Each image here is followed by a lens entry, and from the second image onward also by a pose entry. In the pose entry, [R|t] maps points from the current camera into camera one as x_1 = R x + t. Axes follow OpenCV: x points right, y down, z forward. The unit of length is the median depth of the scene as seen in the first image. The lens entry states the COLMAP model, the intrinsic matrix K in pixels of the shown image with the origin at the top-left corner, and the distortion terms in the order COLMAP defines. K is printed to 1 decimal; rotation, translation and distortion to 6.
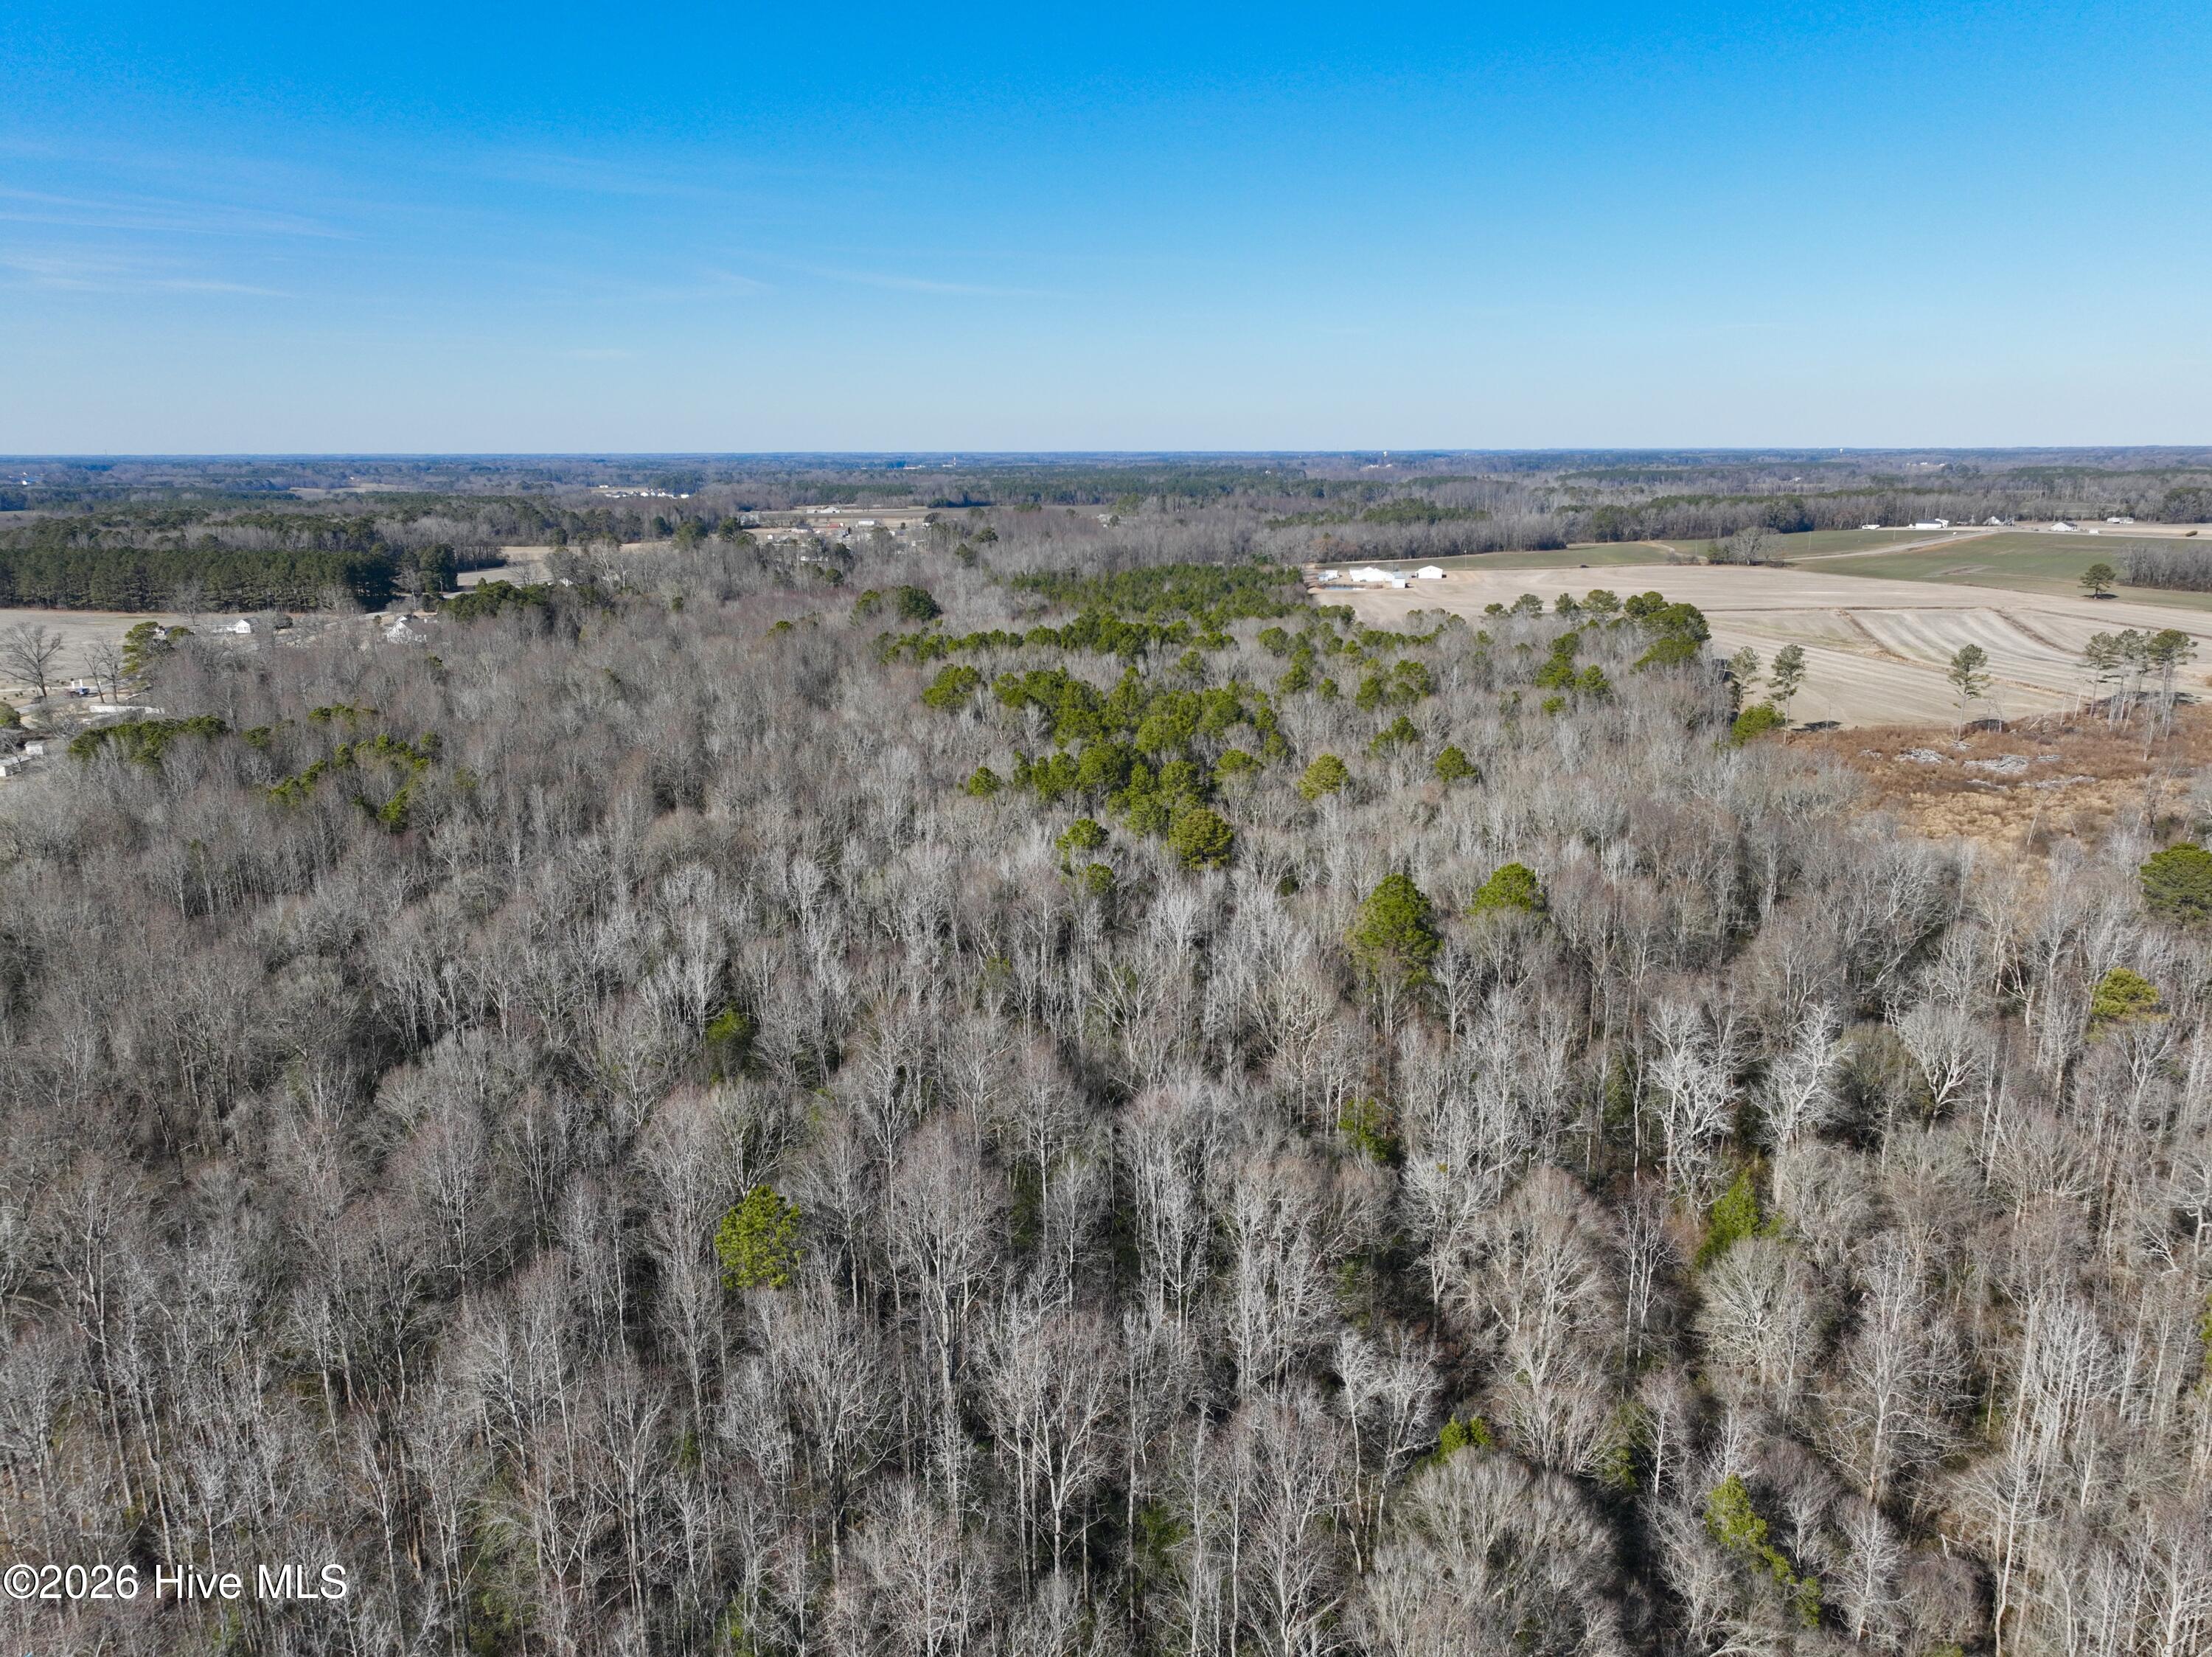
lens RADIAL K [[1550.3, 0, 1105.9], [0, 1550.3, 824.9], [0, 0, 1]] dist [-0.001831, 0.015771]
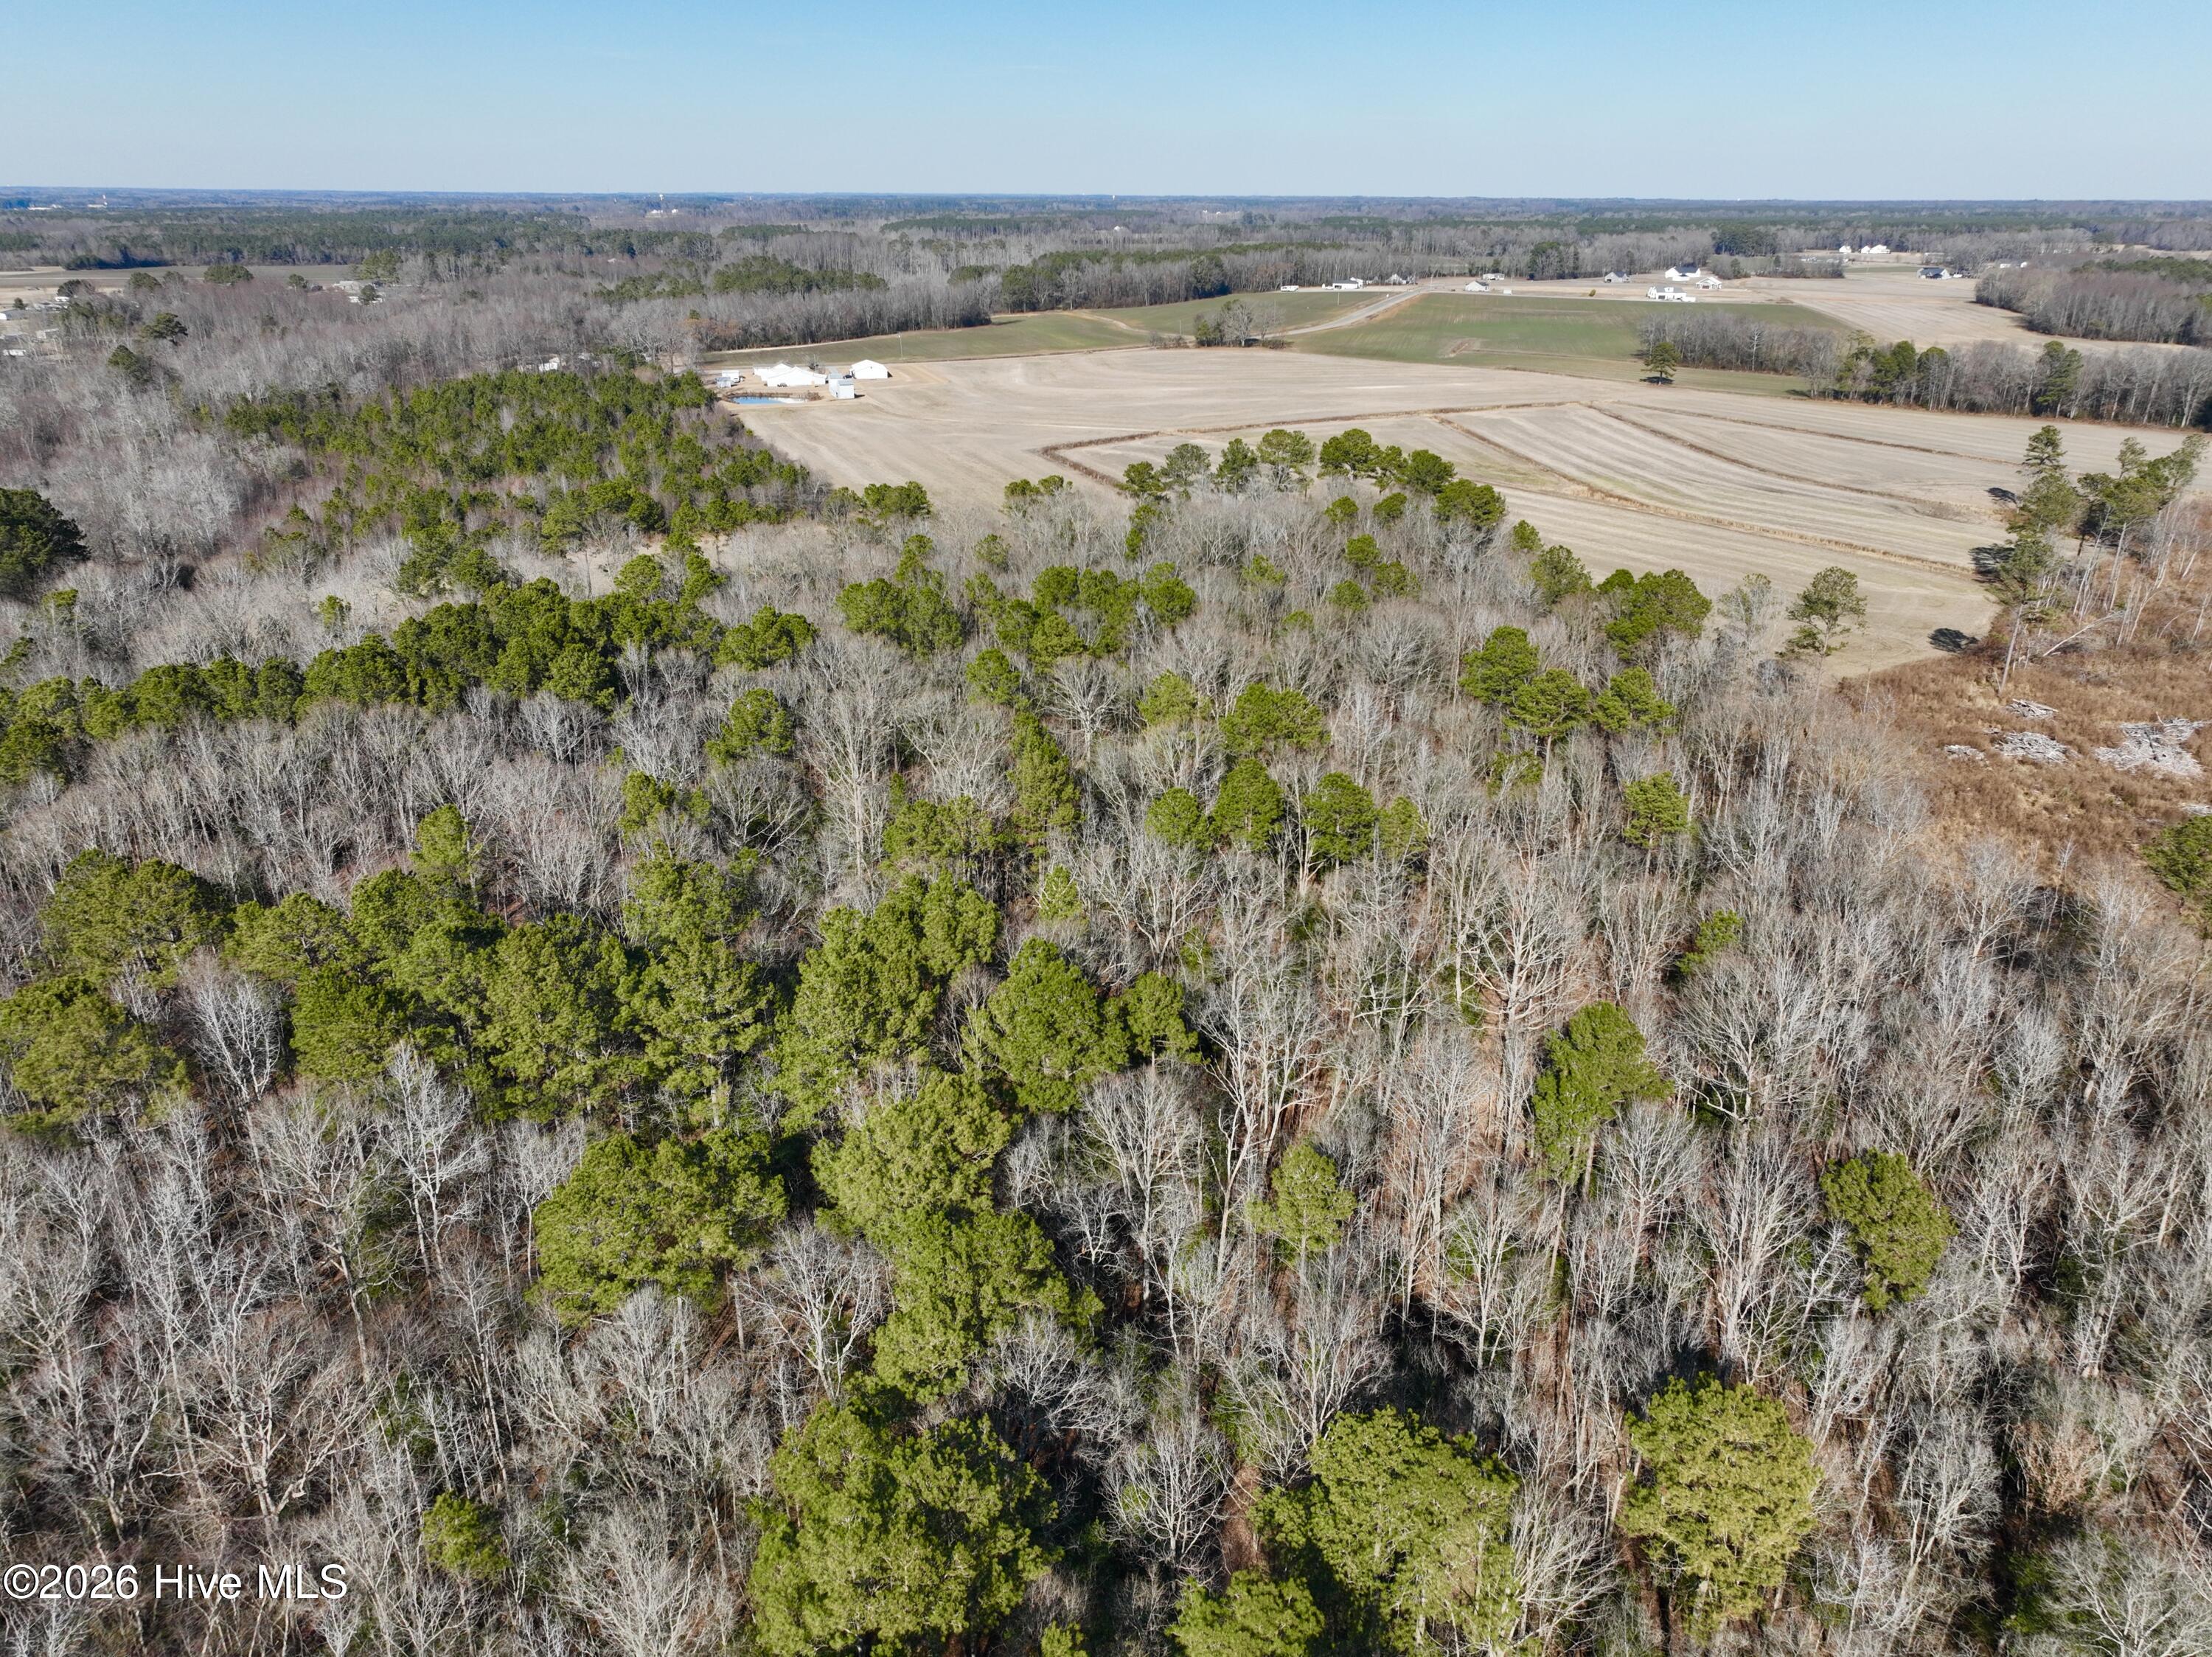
lens RADIAL K [[1550.3, 0, 1114.6], [0, 1550.3, 820.2], [0, 0, 1]] dist [-0.001831, 0.015771]
pose [[0.902067, -0.153969, 0.403198, -0.014264], [0.093261, 0.981669, 0.166218, -0.059585], [-0.421400, -0.112337, 0.899890, 0.245015]]
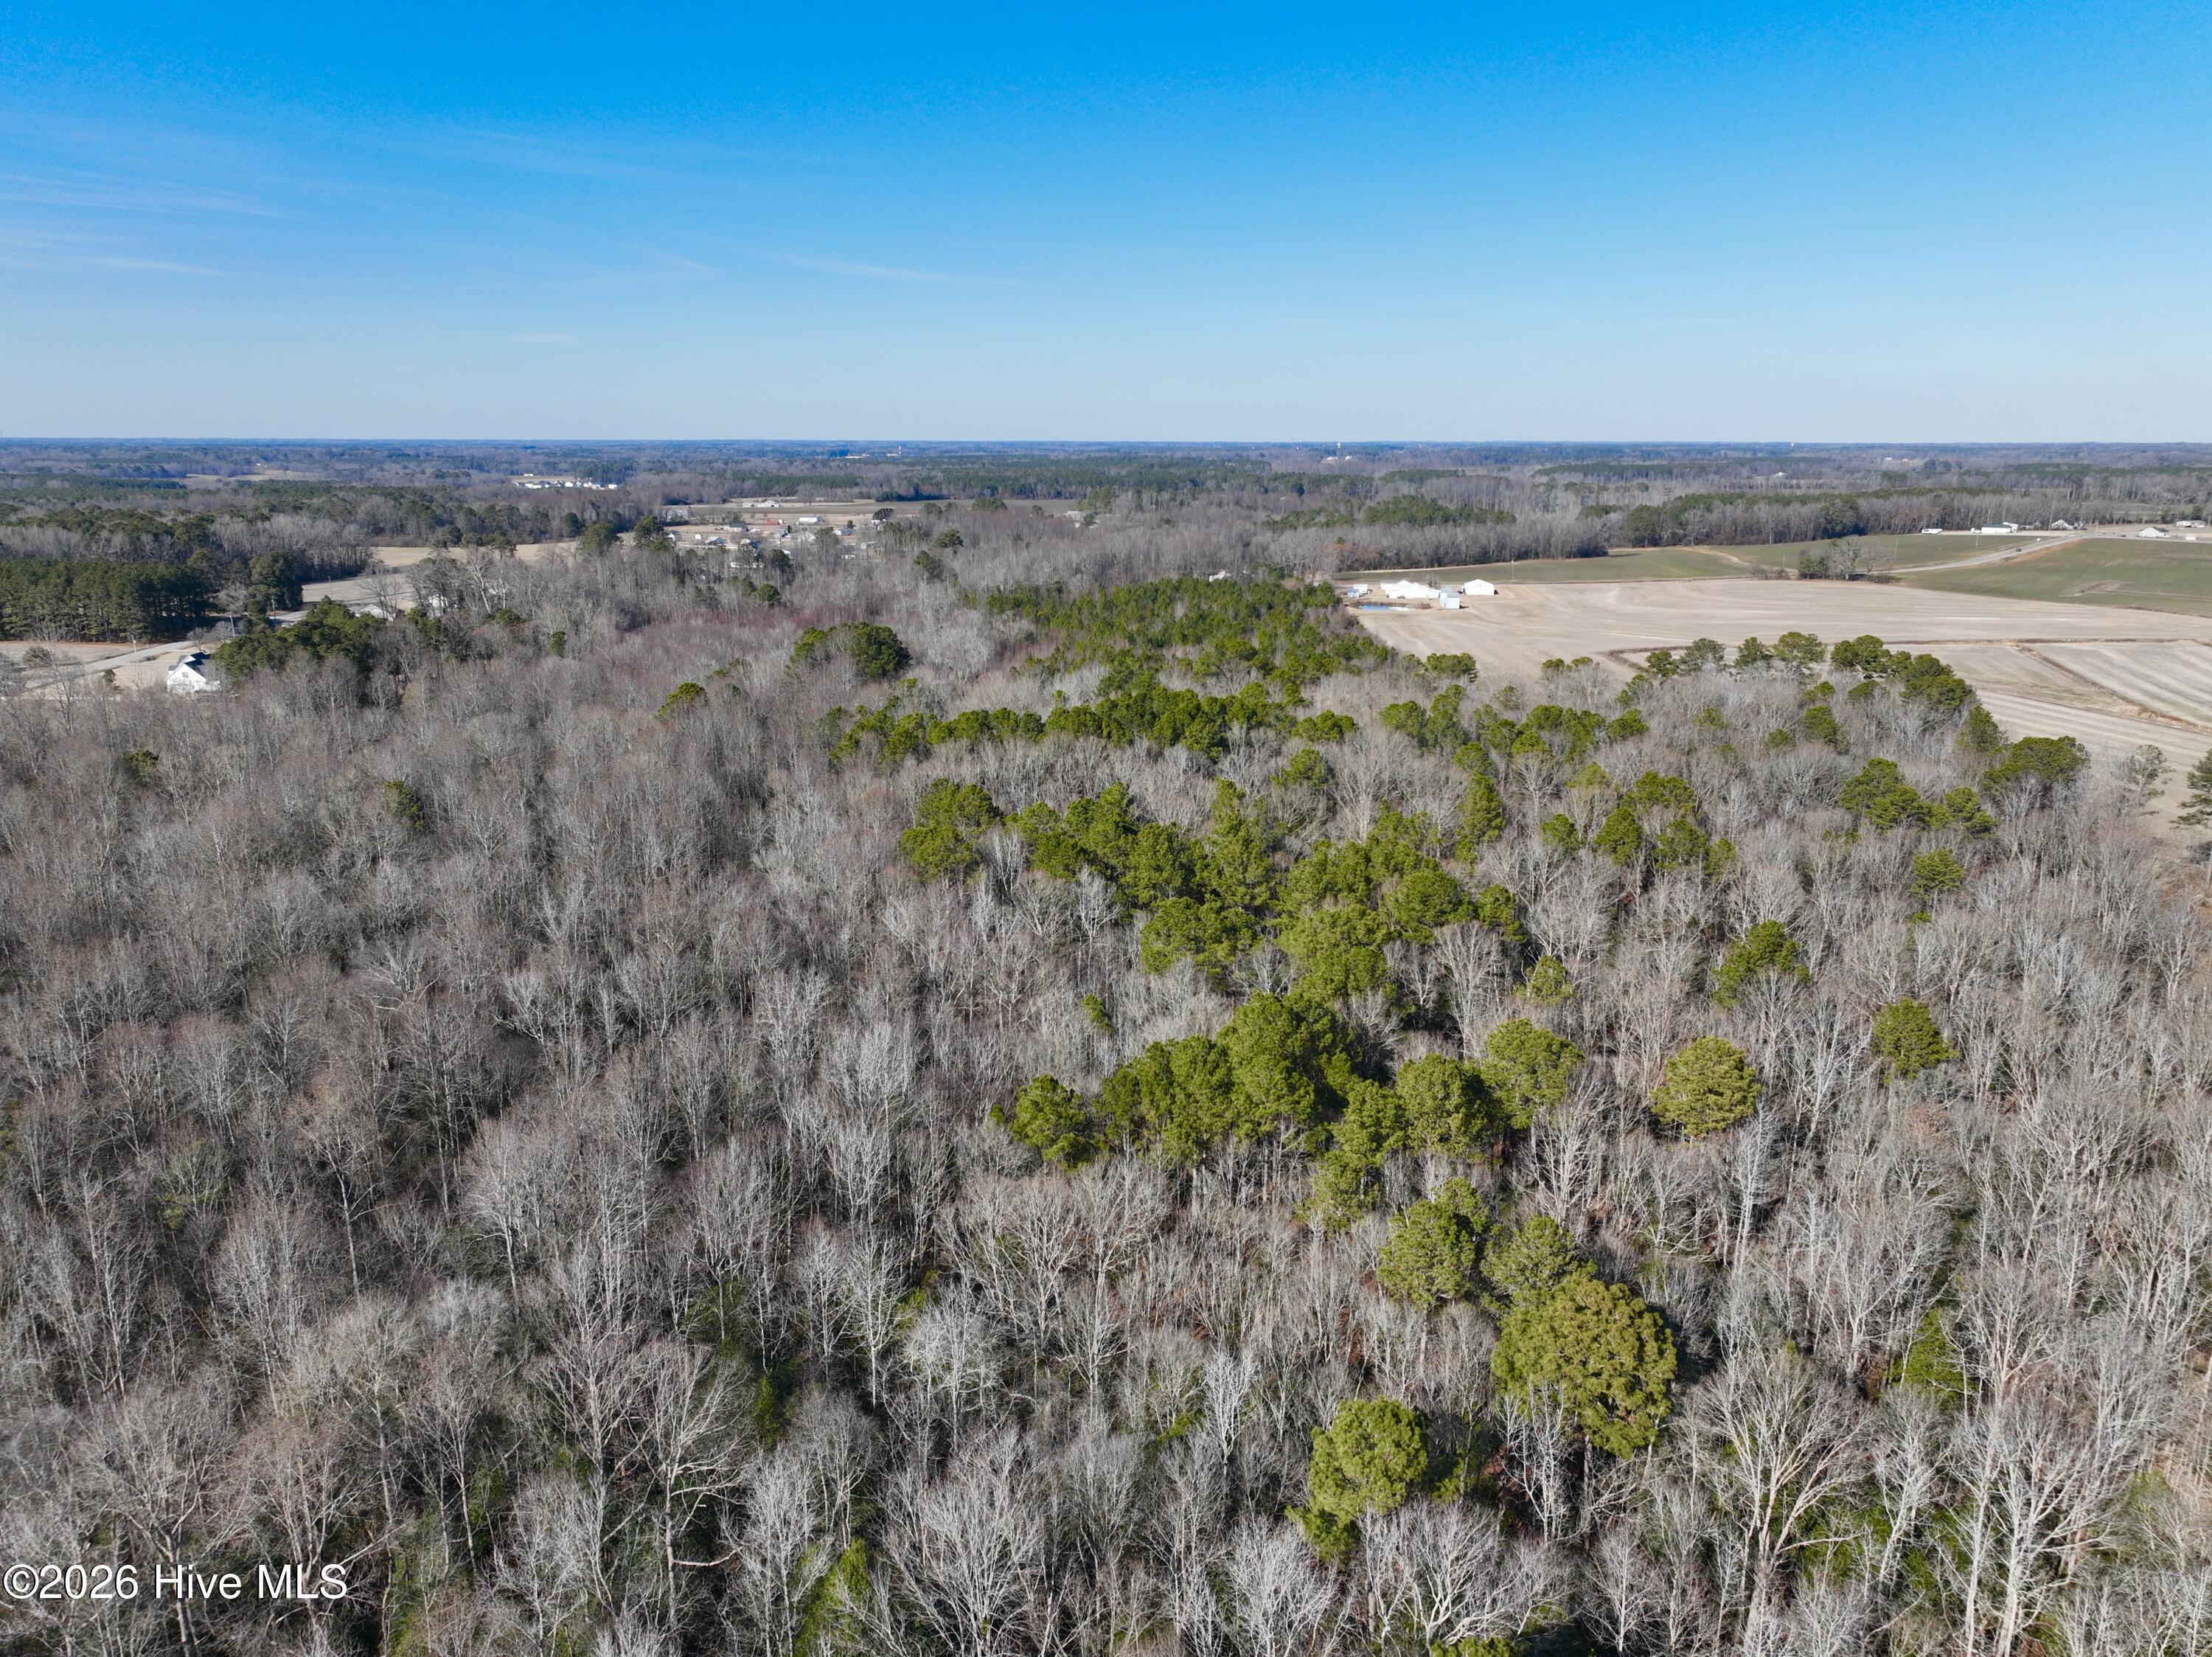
lens RADIAL K [[1550.3, 0, 1113.2], [0, 1550.3, 828.3], [0, 0, 1]] dist [-0.001831, 0.015771]
pose [[0.999193, -0.003904, 0.039969, -0.023049], [0.003570, 0.999958, 0.008424, -0.036308], [-0.040000, -0.008275, 0.999165, 0.148901]]
